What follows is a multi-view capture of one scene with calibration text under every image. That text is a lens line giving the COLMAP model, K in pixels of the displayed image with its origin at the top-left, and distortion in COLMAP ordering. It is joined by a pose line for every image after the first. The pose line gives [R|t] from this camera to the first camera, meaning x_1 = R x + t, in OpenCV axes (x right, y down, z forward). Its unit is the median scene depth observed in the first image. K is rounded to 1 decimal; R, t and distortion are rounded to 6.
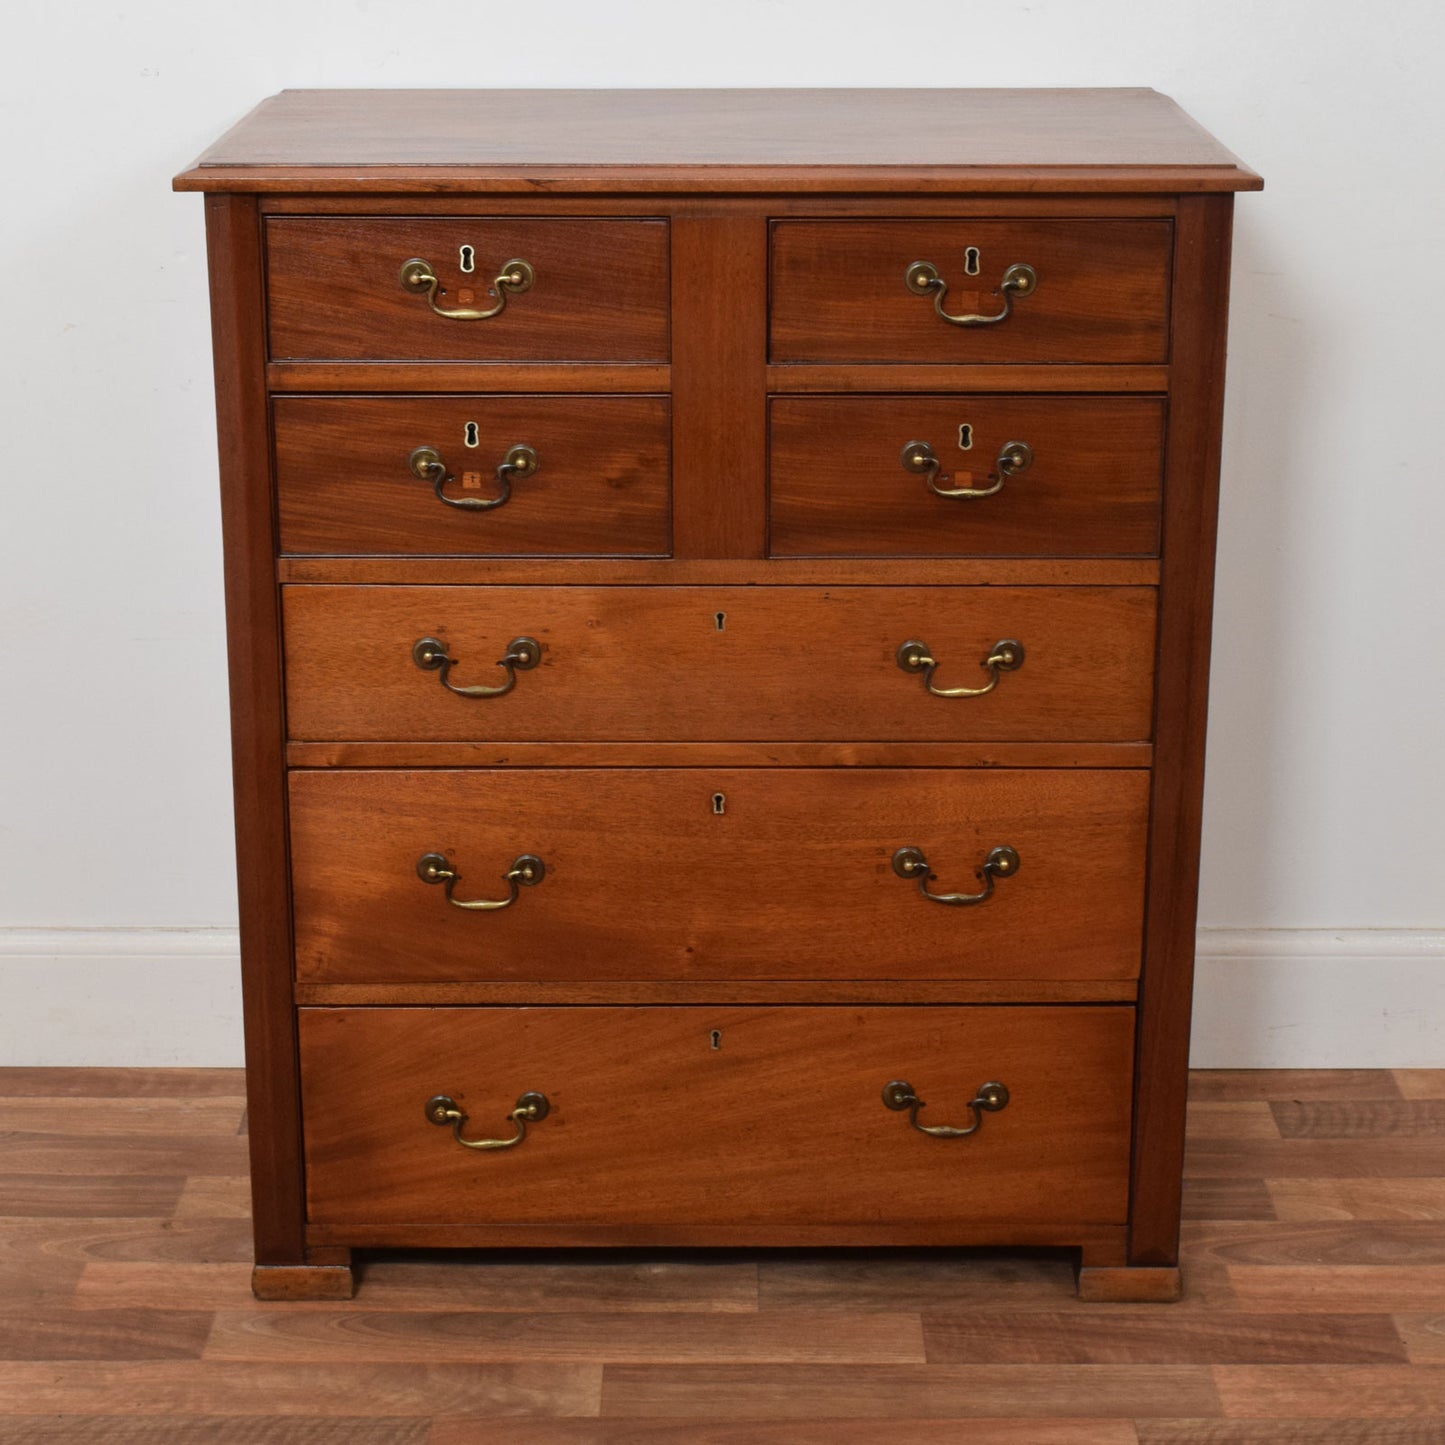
lens RADIAL K [[3063.0, 0, 729.7], [0, 3063.0, 679.6], [0, 0, 1]] dist [-0.022278, 0.000000]
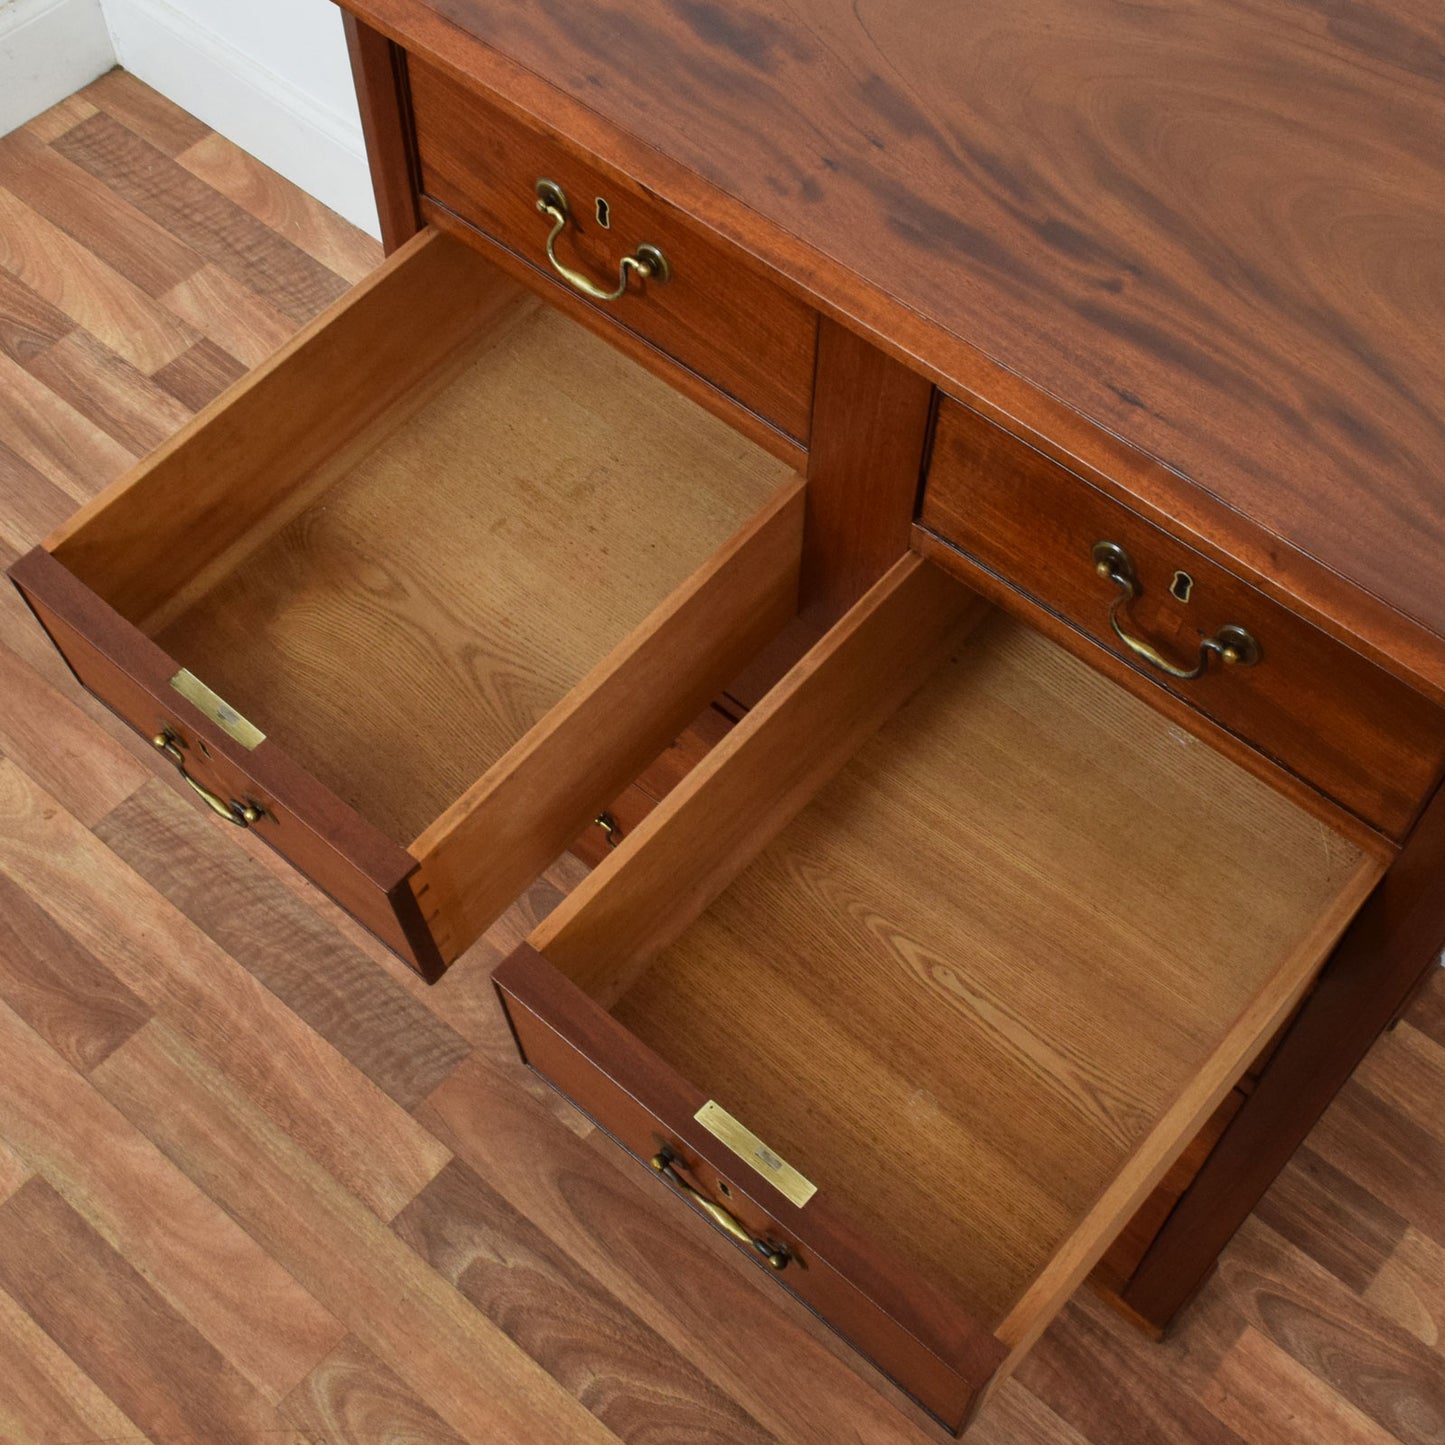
lens RADIAL K [[1966.3, 0, 760.3], [0, 1966.3, 706.4], [0, 0, 1]] dist [-0.018554, 0.000000]
pose [[0.762401, 0.553749, -0.334824, 0.156445], [-0.219946, 0.708363, 0.670705, -0.358587], [0.608579, -0.437703, 0.661851, 0.631622]]
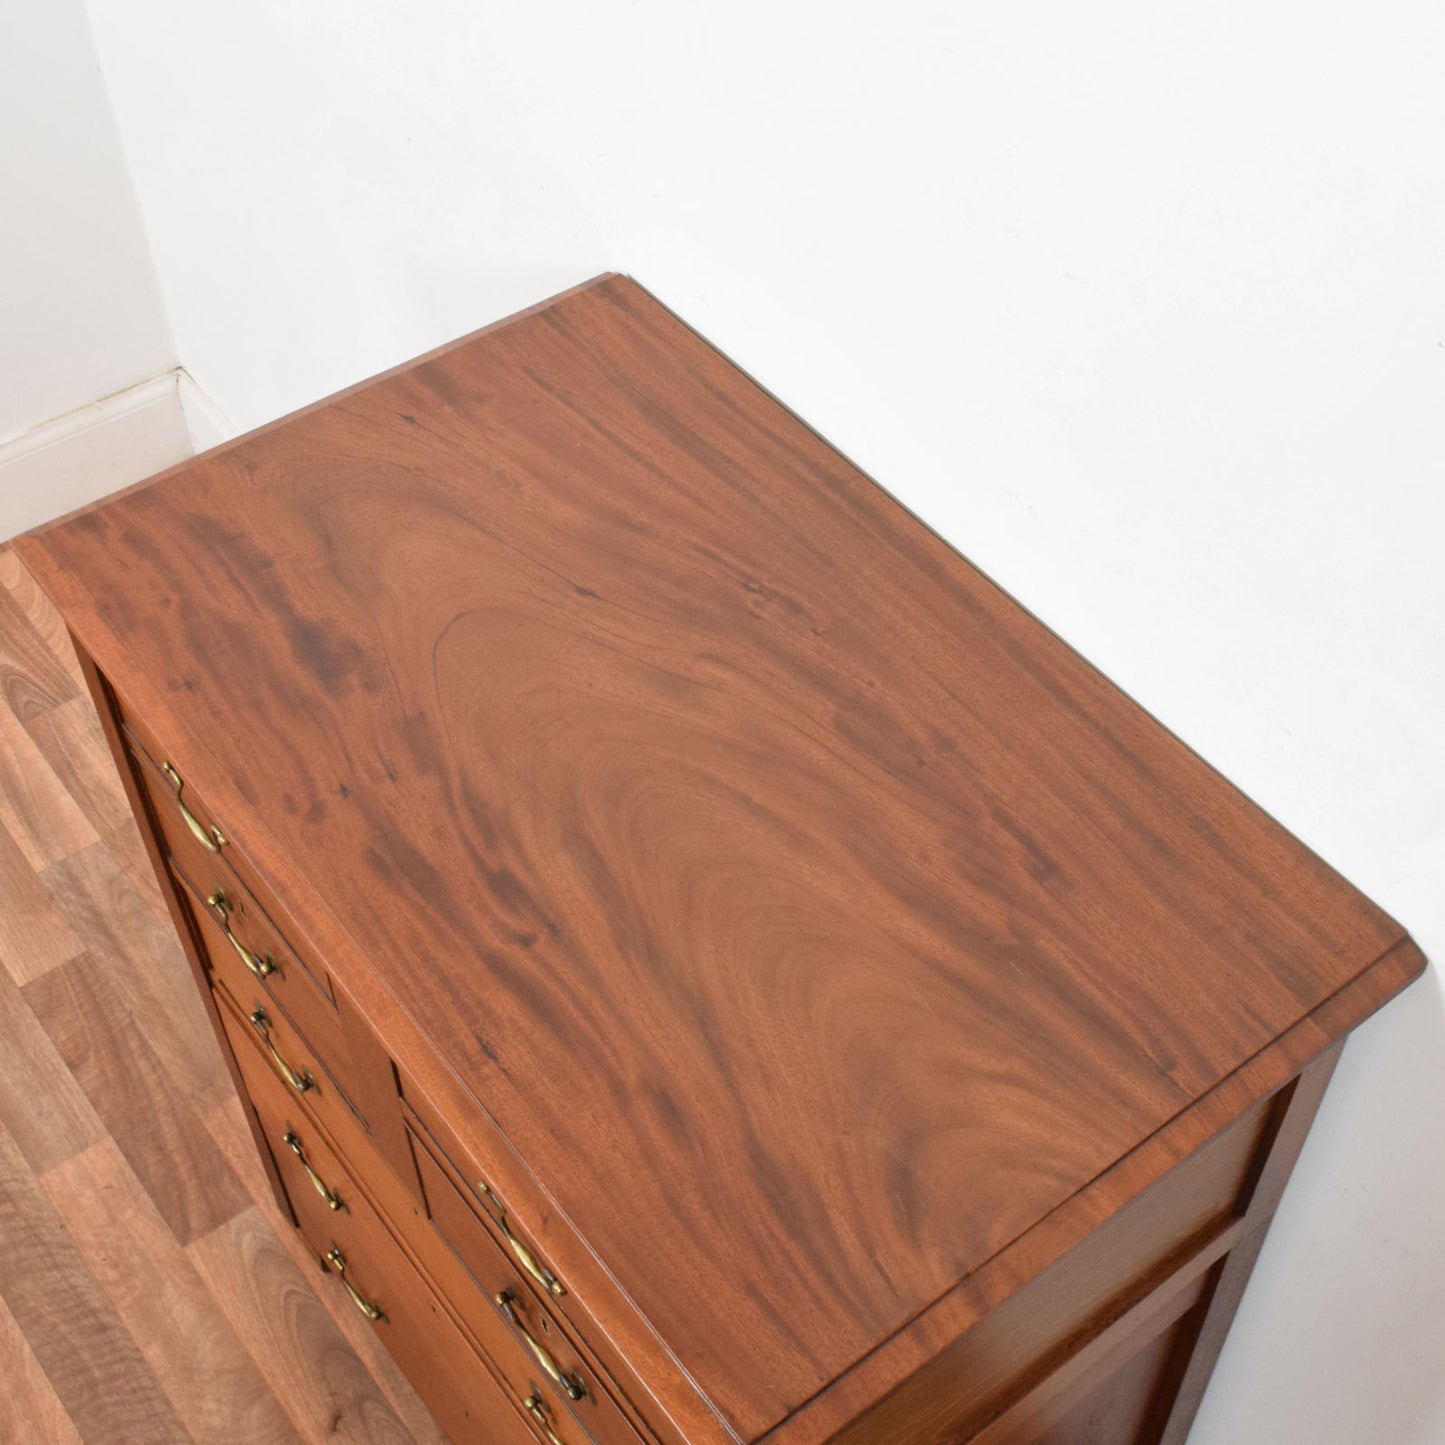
lens RADIAL K [[2024.5, 0, 804.9], [0, 2024.5, 674.0], [0, 0, 1]] dist [-0.023866, 0.000000]
pose [[0.622100, 0.584730, -0.520656, 0.278637], [-0.251593, 0.779033, 0.574290, -0.501436], [0.741413, -0.226272, 0.631750, 0.740853]]
